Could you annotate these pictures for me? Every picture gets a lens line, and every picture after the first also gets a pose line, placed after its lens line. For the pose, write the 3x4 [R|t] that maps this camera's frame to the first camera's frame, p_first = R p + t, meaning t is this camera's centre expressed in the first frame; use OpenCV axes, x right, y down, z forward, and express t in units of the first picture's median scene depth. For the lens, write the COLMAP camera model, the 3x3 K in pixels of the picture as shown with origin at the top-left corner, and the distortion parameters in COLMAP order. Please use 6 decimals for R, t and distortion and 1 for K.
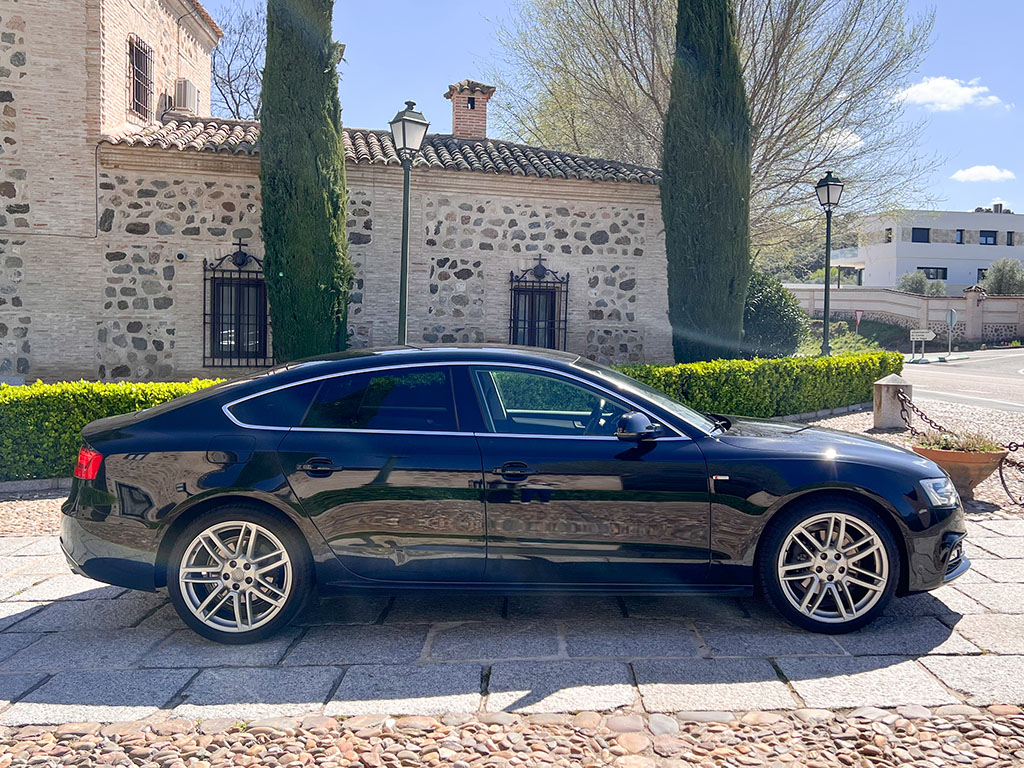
lens RADIAL K [[1040.2, 0, 512.0], [0, 1040.2, 384.0], [0, 0, 1]] dist [0.062457, -0.104784]
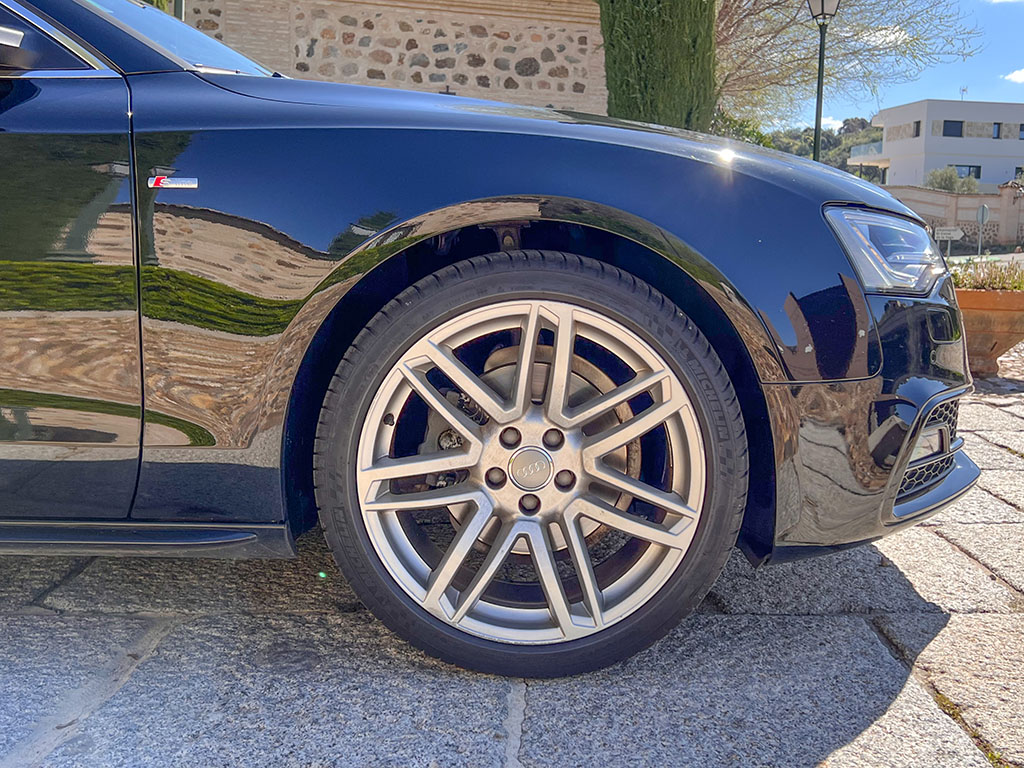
lens RADIAL K [[1040.2, 0, 512.0], [0, 1040.2, 384.0], [0, 0, 1]] dist [0.062457, -0.104784]
pose [[0.999678, 0.010957, -0.022900, 0.098858], [-0.009267, 0.997315, 0.072644, 0.040537], [0.023634, -0.072409, 0.997095, 0.221742]]
